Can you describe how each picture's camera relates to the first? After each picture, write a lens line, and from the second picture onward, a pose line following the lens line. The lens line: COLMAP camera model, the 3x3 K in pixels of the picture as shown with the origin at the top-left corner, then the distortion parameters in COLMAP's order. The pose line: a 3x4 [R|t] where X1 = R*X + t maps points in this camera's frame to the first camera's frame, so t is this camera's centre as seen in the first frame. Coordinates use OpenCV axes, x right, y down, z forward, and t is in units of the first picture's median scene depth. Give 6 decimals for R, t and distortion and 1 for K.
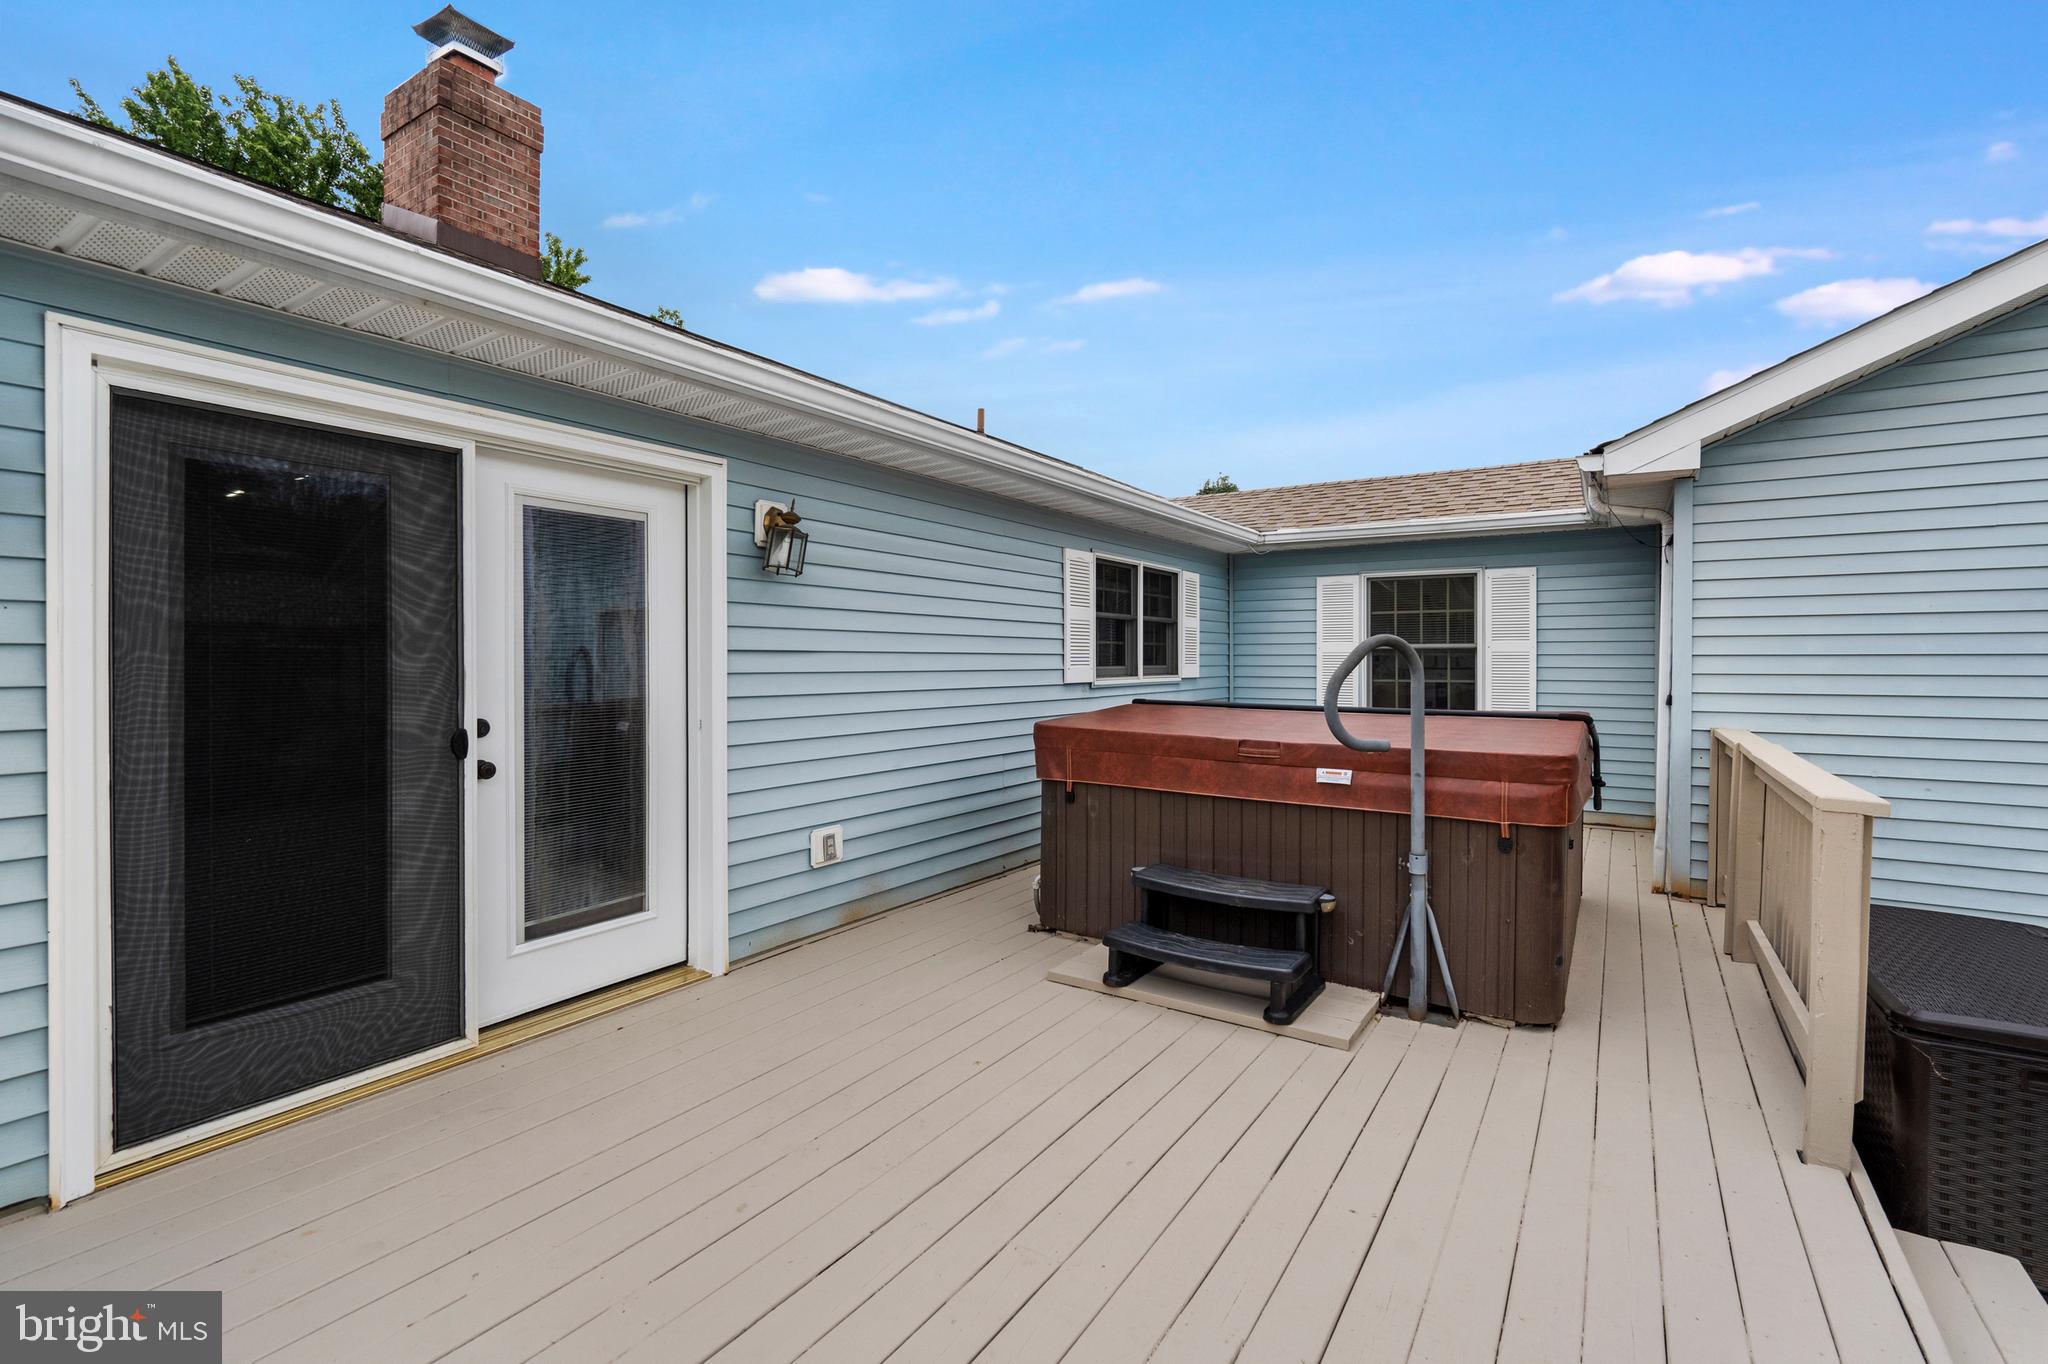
lens RADIAL K [[903.8, 0, 1025.3], [0, 903.8, 638.9], [0, 0, 1]] dist [0.000017, -0.000197]
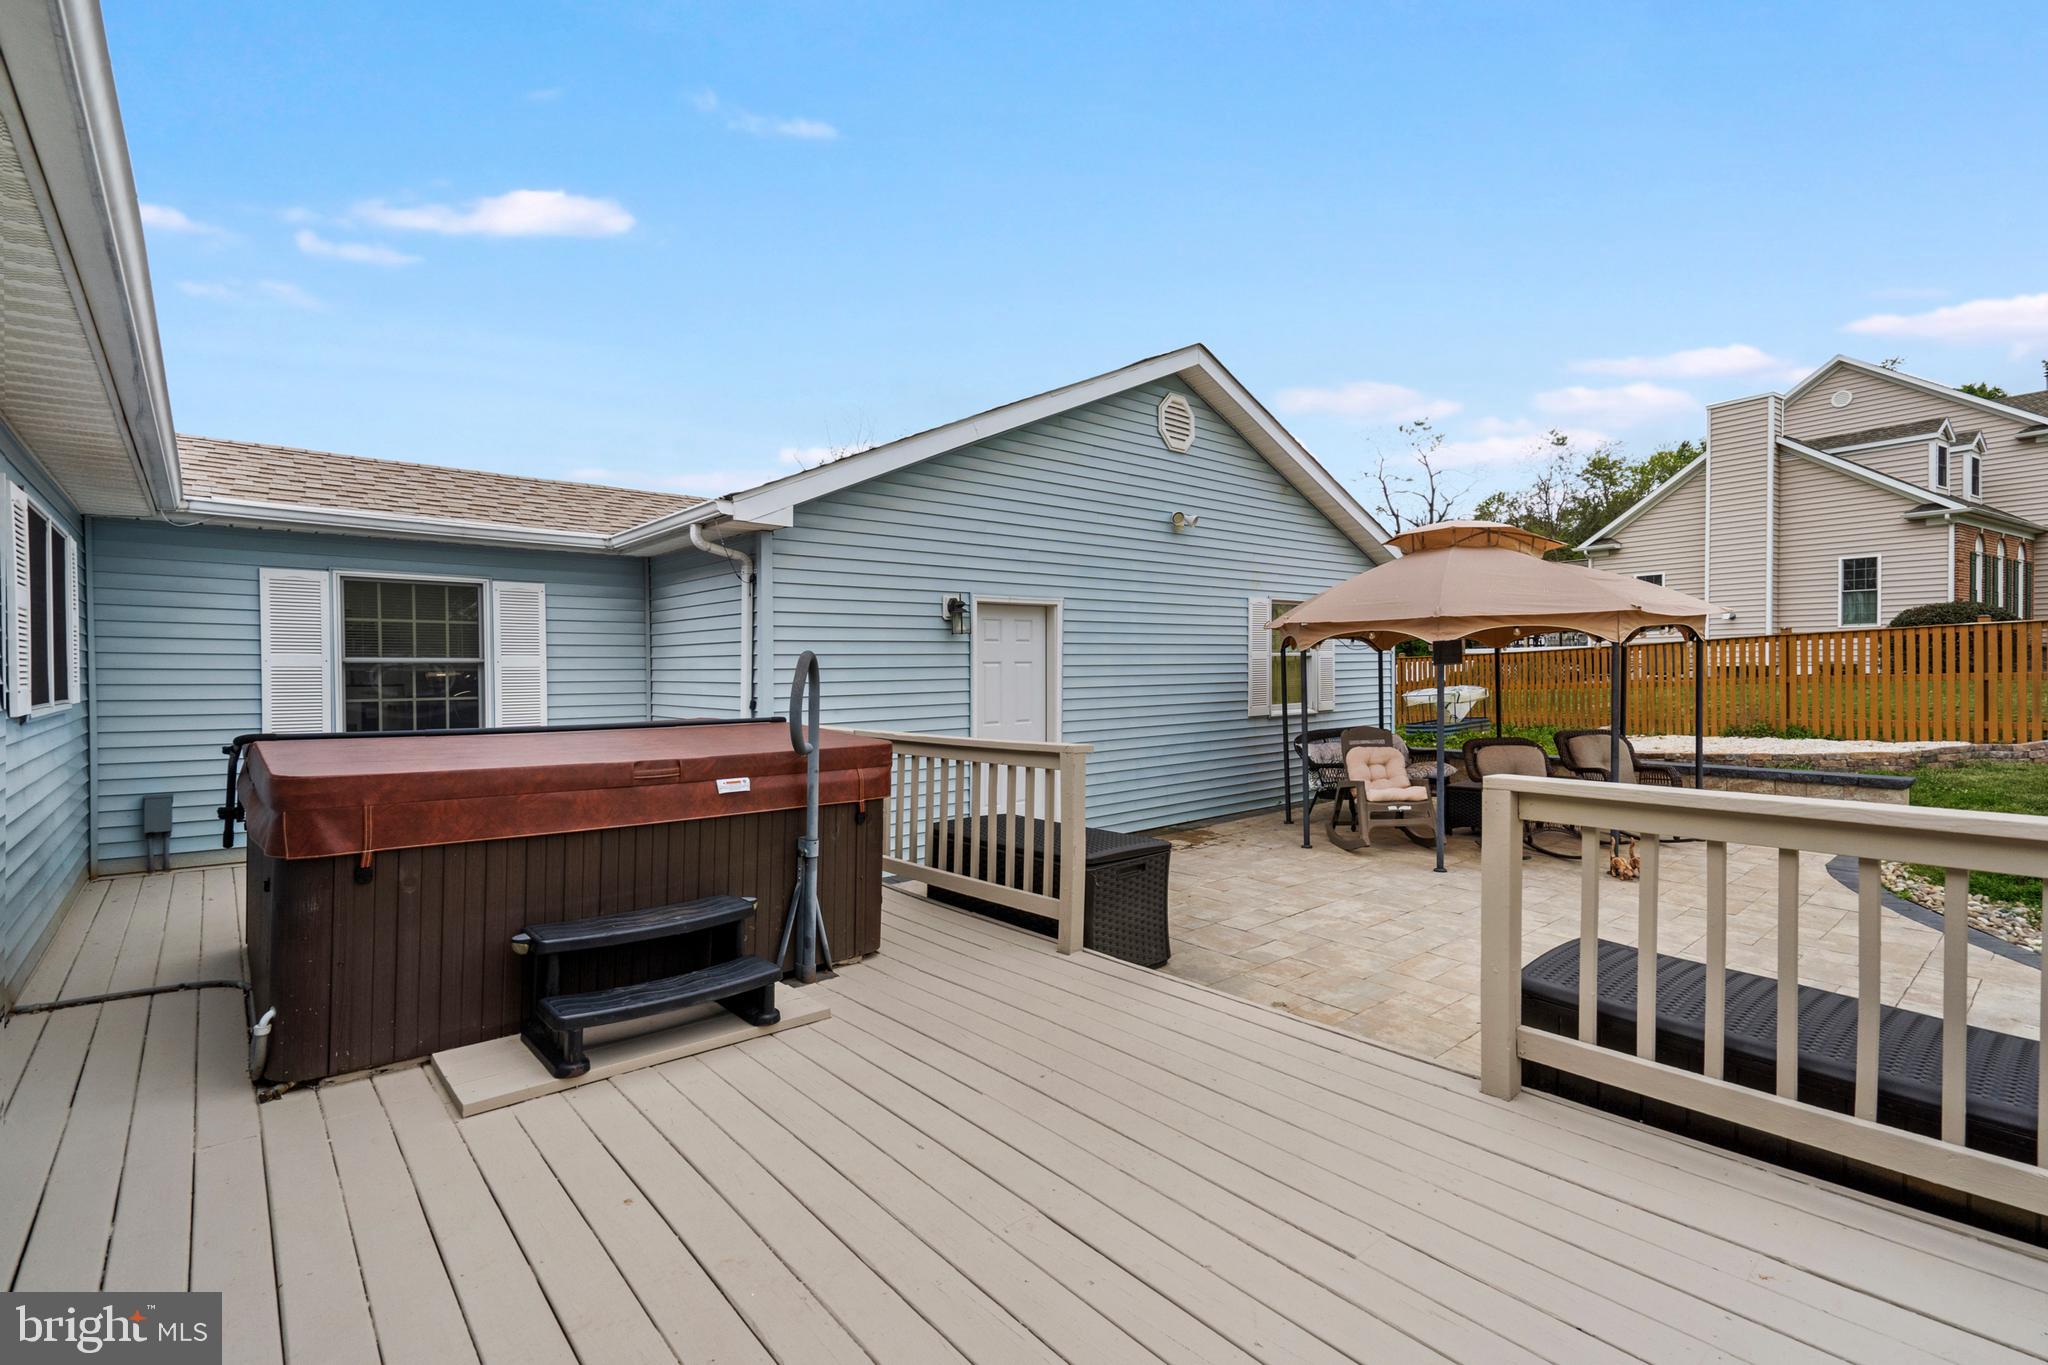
lens RADIAL K [[927.9, 0, 1023.9], [0, 927.9, 677.7], [0, 0, 1]] dist [0.000672, -0.000214]
pose [[0.268019, -0.009815, 0.963364, -0.510994], [-0.014634, 0.999791, 0.014257, 0.006545], [-0.963303, -0.017919, 0.267819, 0.335778]]
